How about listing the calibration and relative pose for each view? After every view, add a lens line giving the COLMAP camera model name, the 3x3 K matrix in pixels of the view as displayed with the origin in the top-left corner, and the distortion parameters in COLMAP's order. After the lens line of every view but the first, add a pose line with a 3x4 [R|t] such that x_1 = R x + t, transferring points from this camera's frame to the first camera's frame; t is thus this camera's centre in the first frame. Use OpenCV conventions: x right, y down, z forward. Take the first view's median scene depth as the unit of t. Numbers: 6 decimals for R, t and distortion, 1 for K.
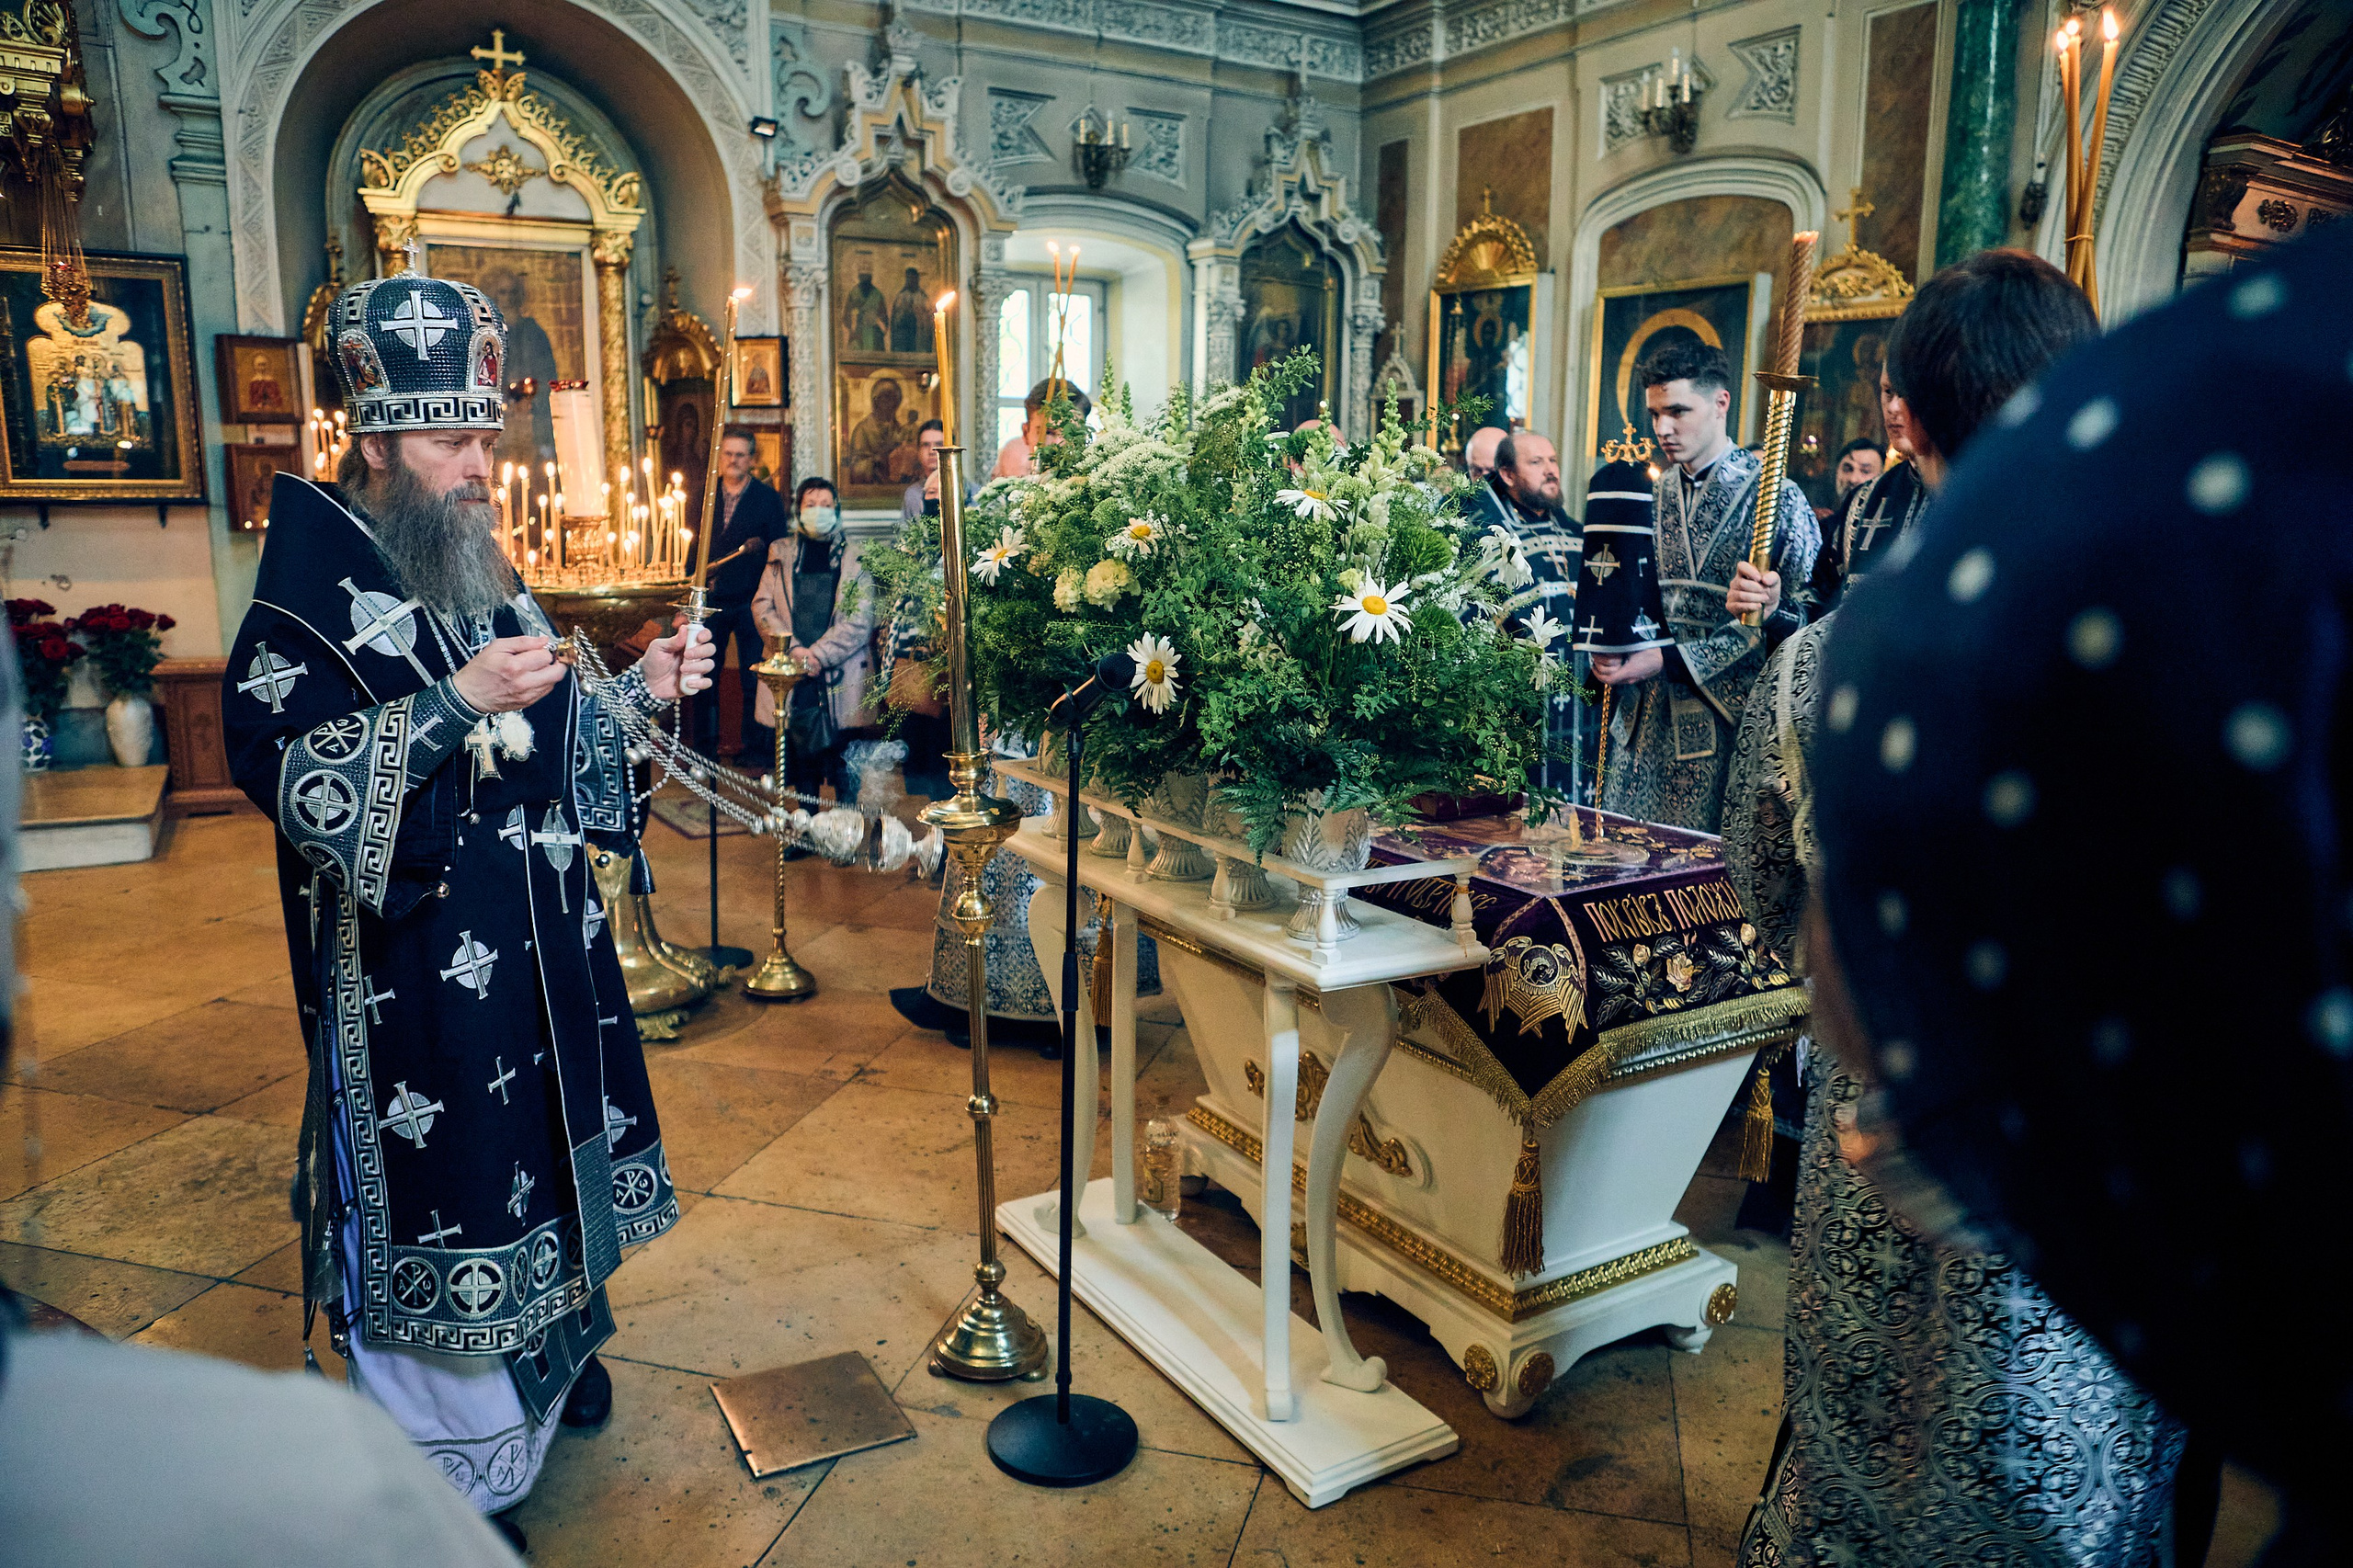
lens RADIAL K [[1622.9, 0, 1176.5], [0, 1622.9, 784.0], [0, 0, 1]] dist [-0.093803, 0.069765]
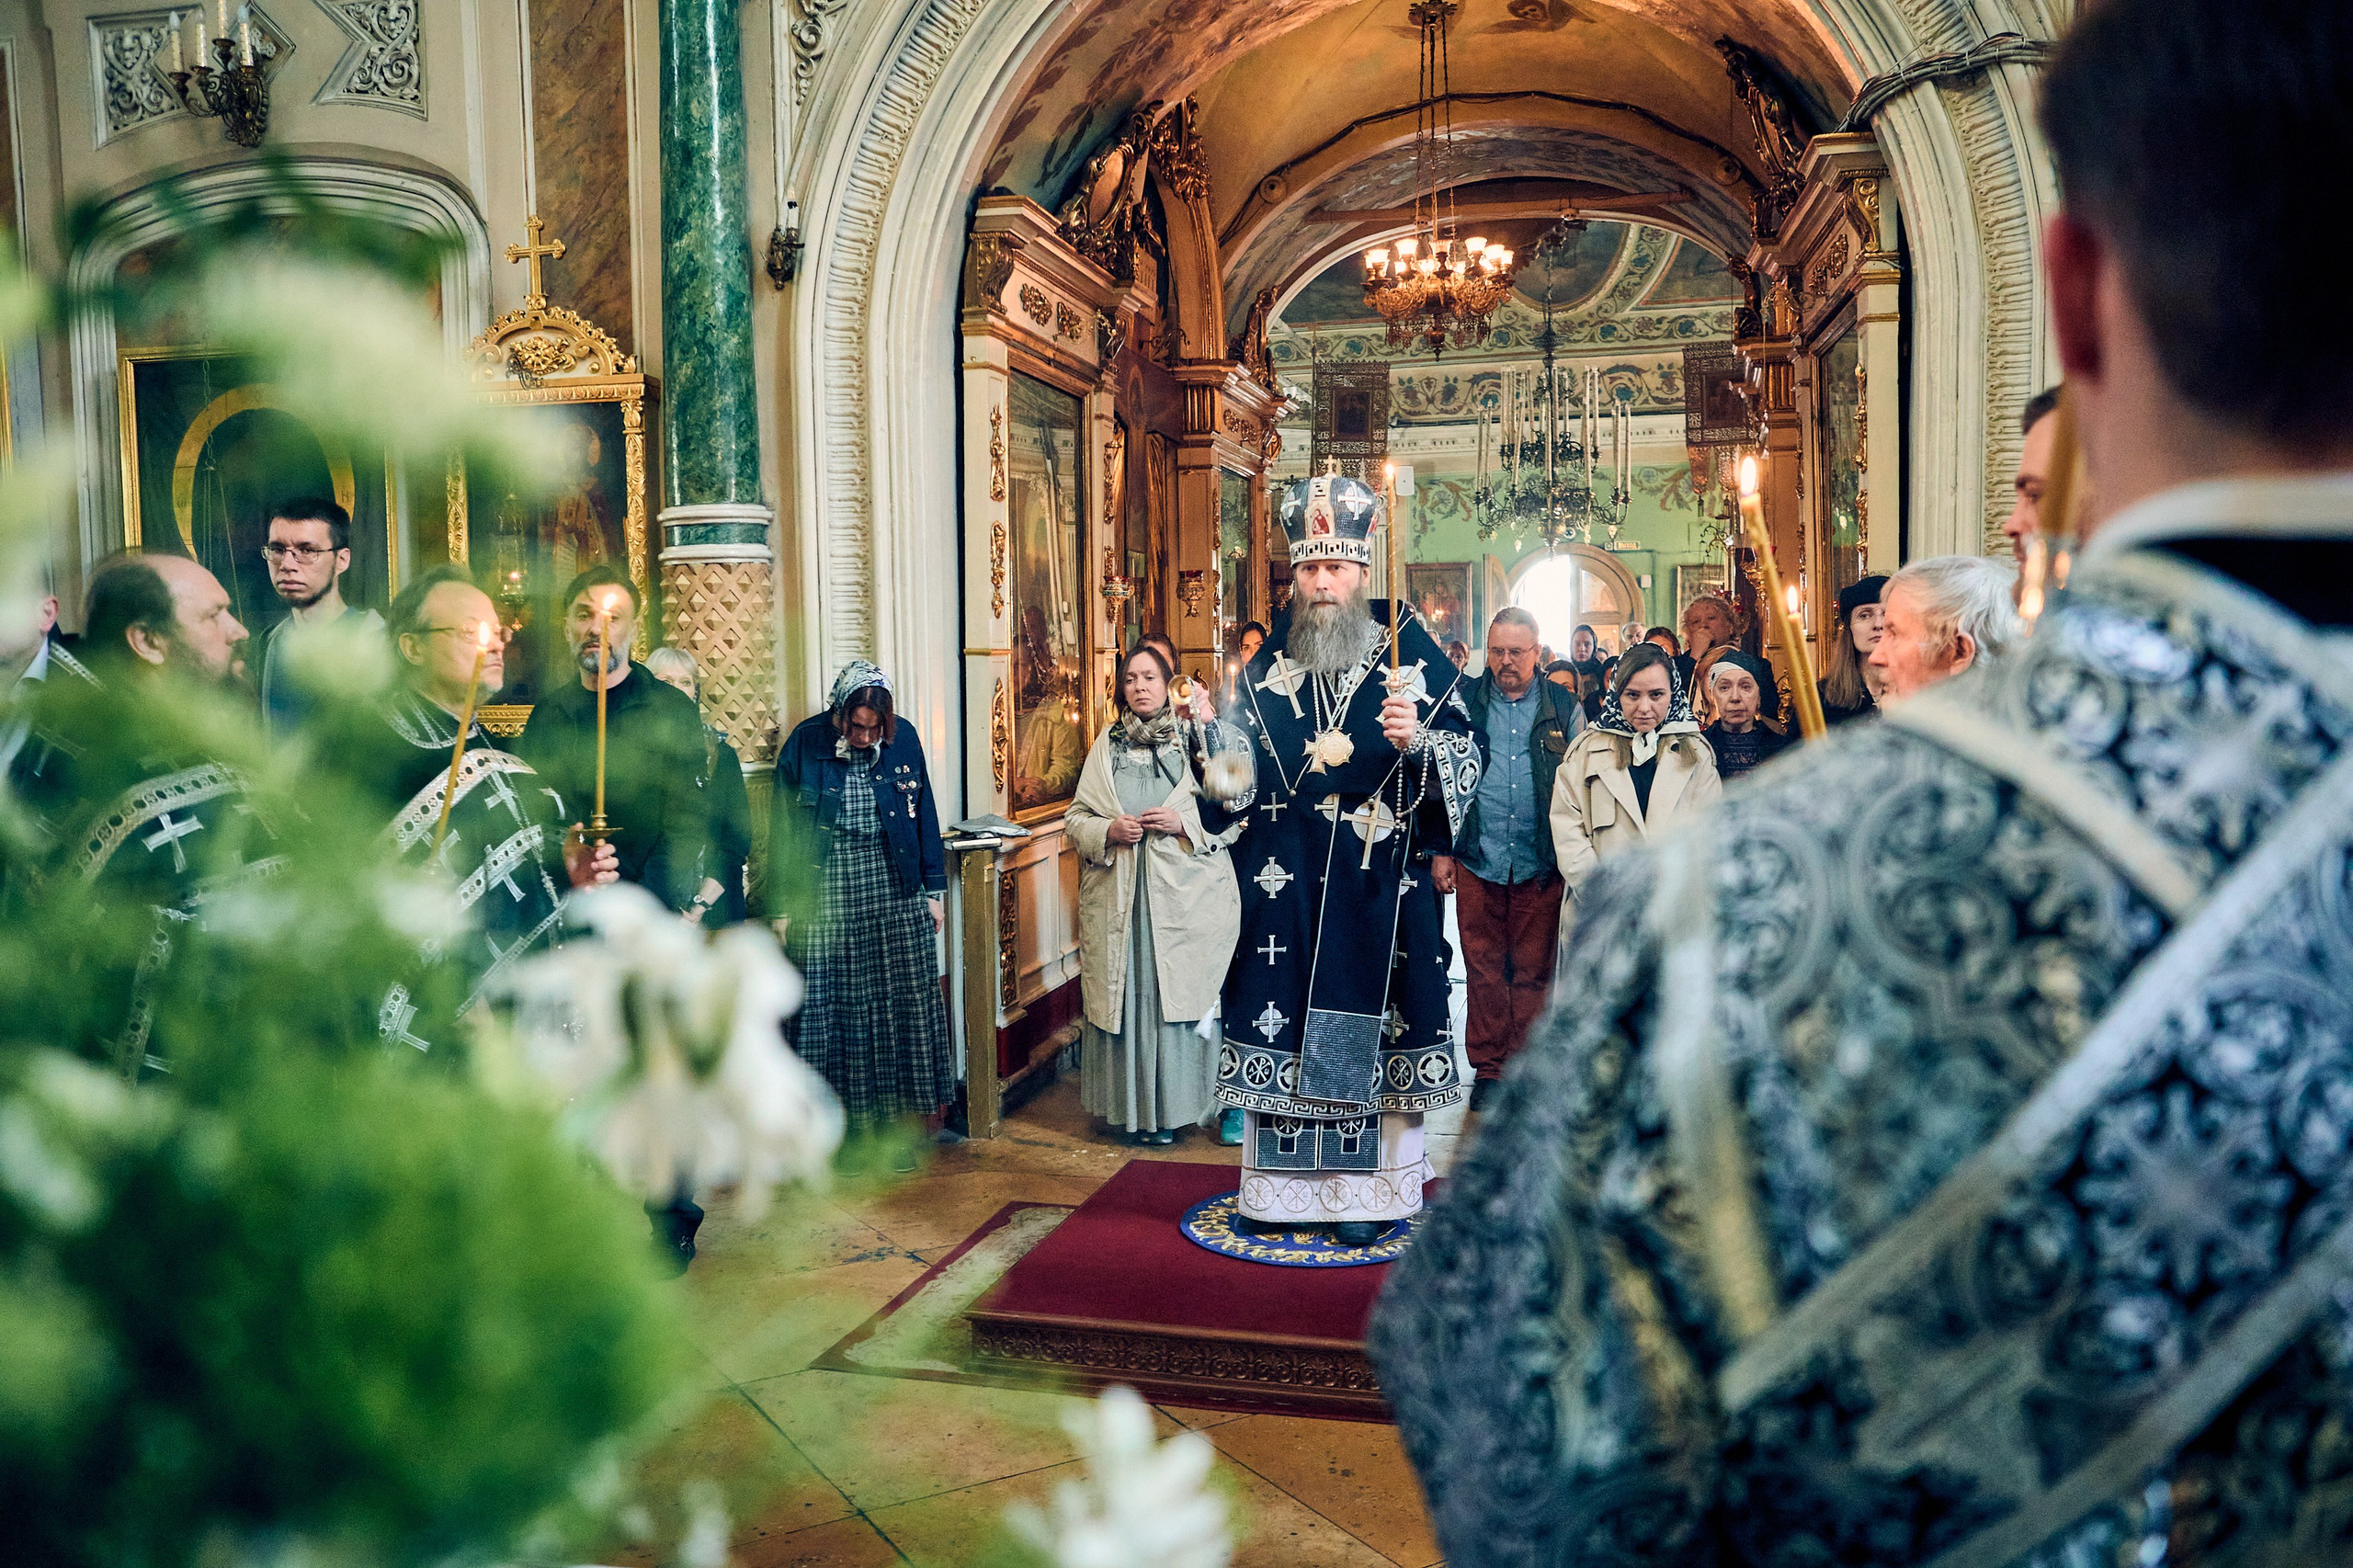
lens RADIAL K [[1946.2, 0, 1176.5], [0, 1946.2, 784.0], [0, 0, 1]] dist [-0.001103, 0.014823]
pose [[0.710739, -0.068060, 0.700156, 0.010010], [0.154521, 0.986105, -0.061000, -0.028755], [-0.686275, 0.151543, 0.711380, 0.201246]]
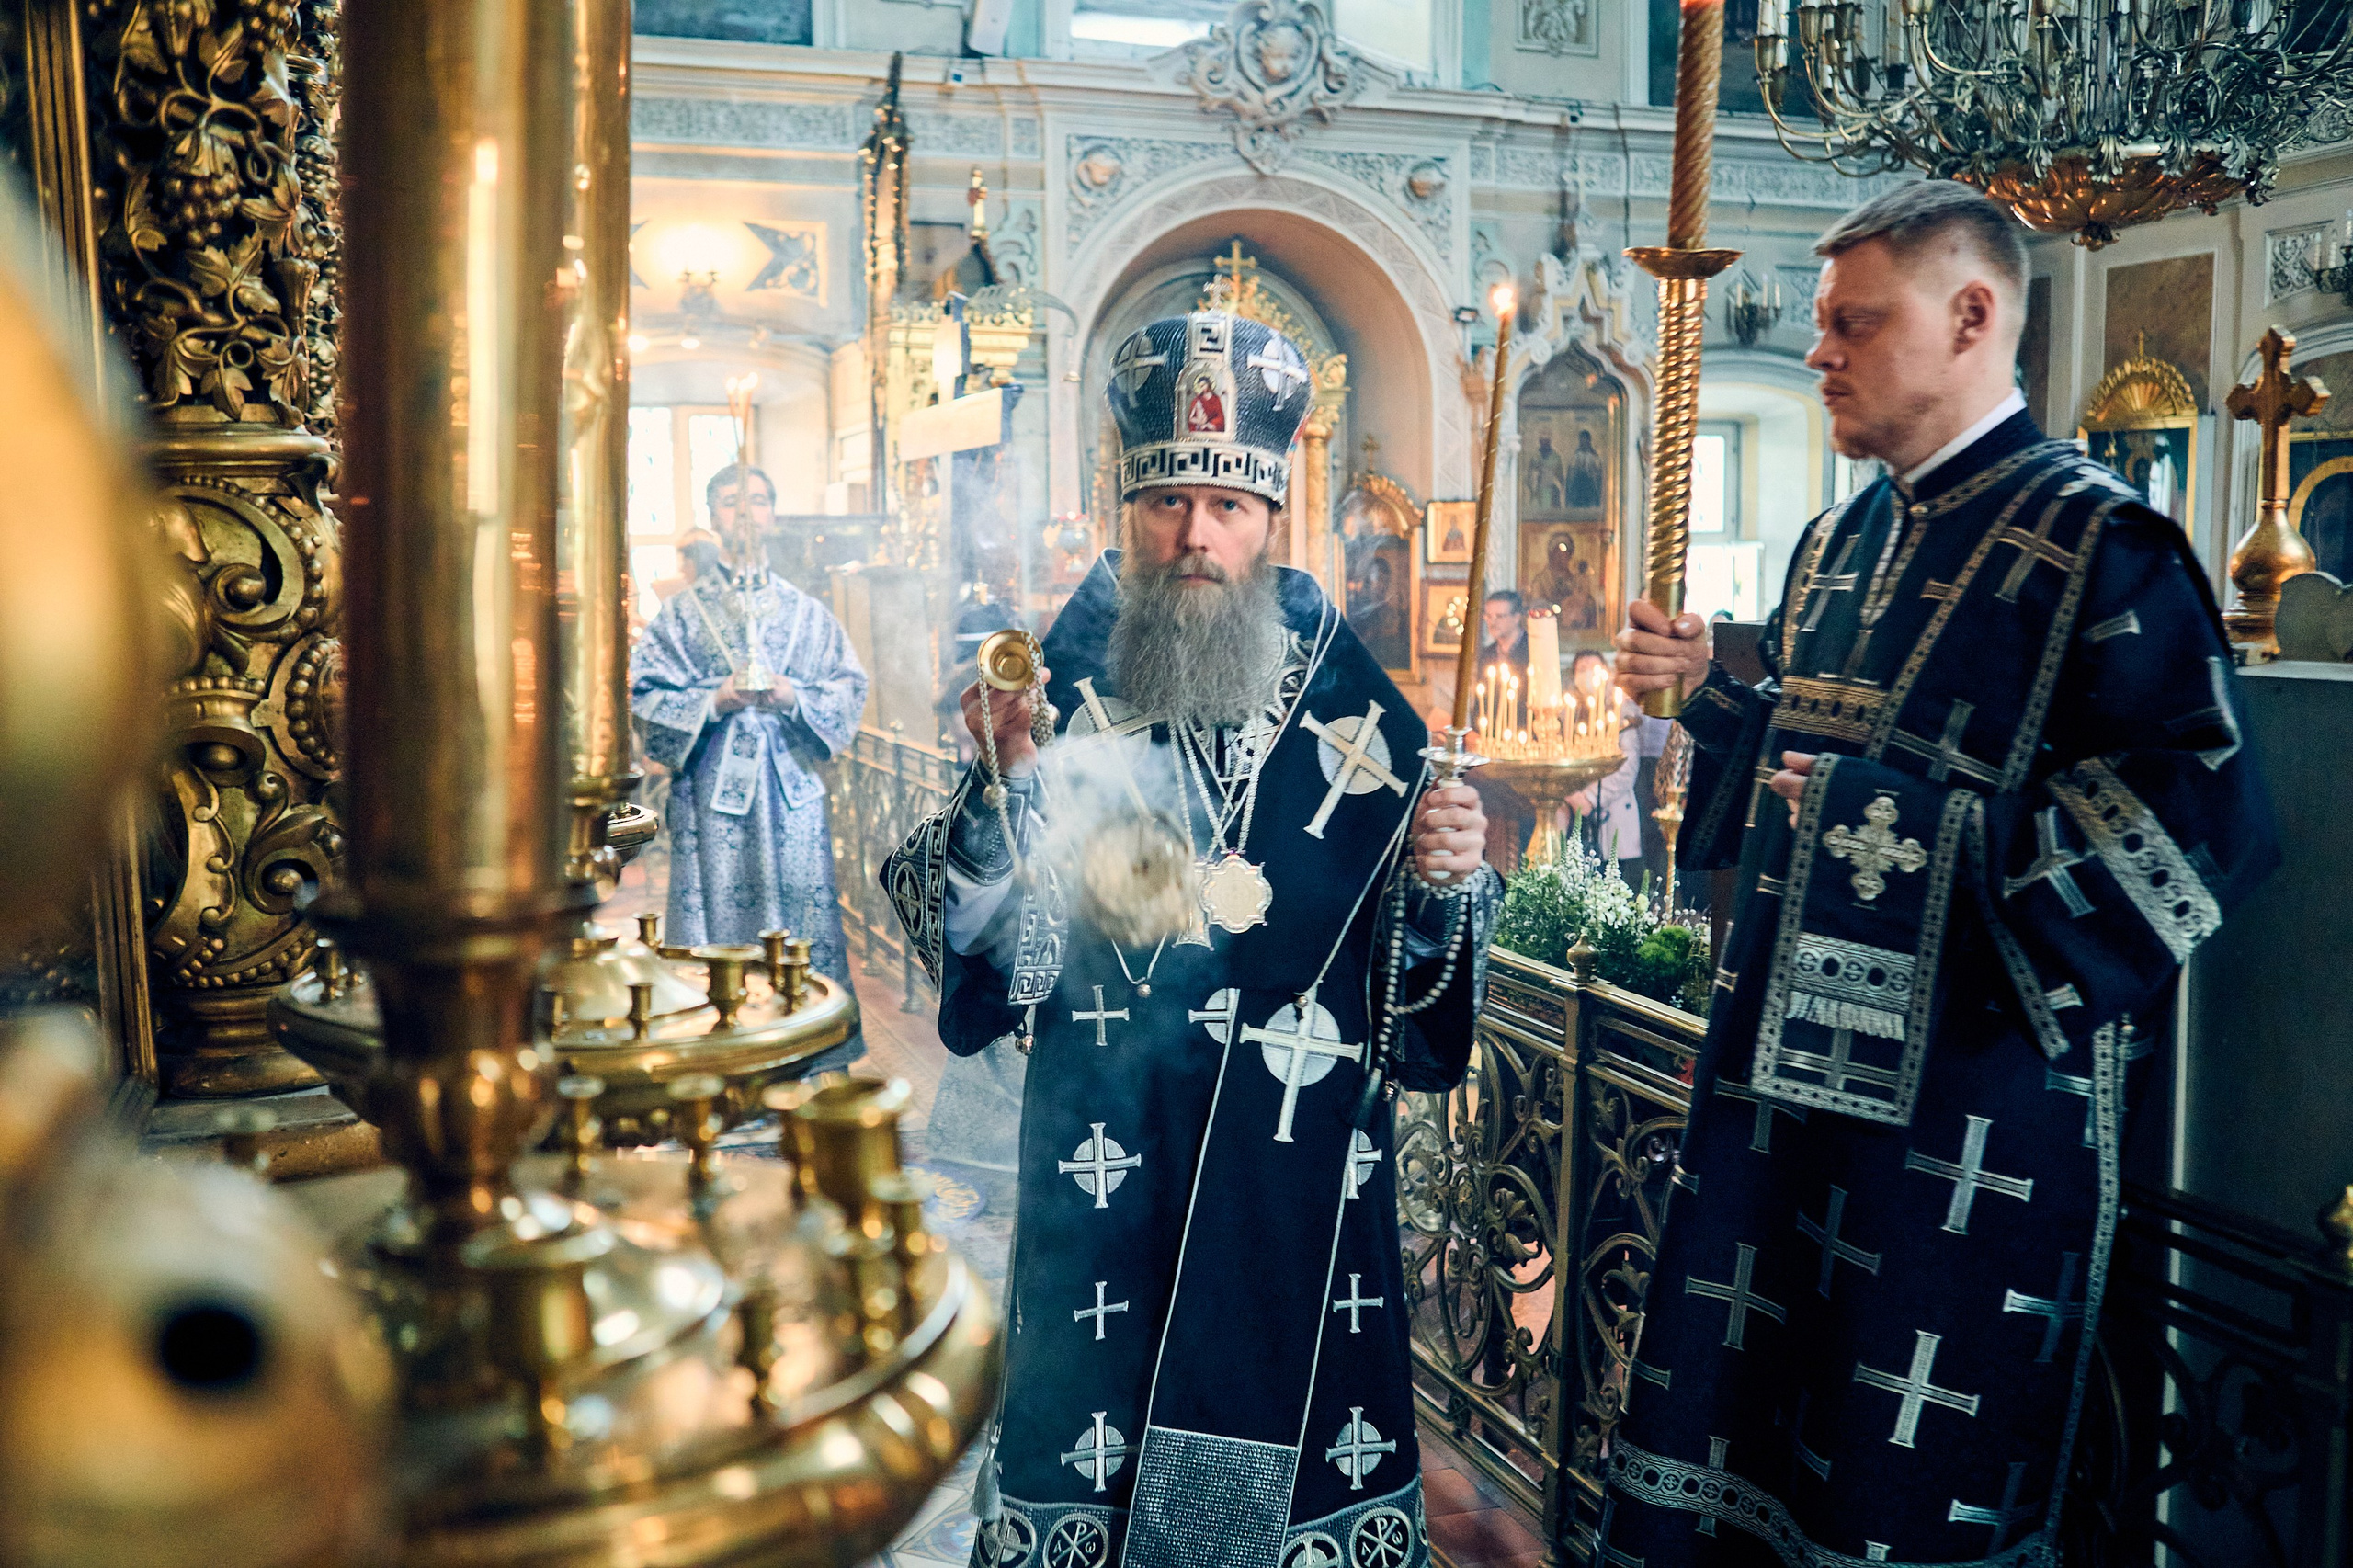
lens RADIAL K [[2049.7, 0, 1176.5], [0, 2049.7, 784.0], [0, 0, 1]] dist [-0.013167, -0.005461]
pose [[0.982709, 0.001688, -0.185147, -0.189167], [-0.012639, 0.998237, -0.057985, 0.002268], [0.184723, 0.059323, 0.980999, -0.423382]]
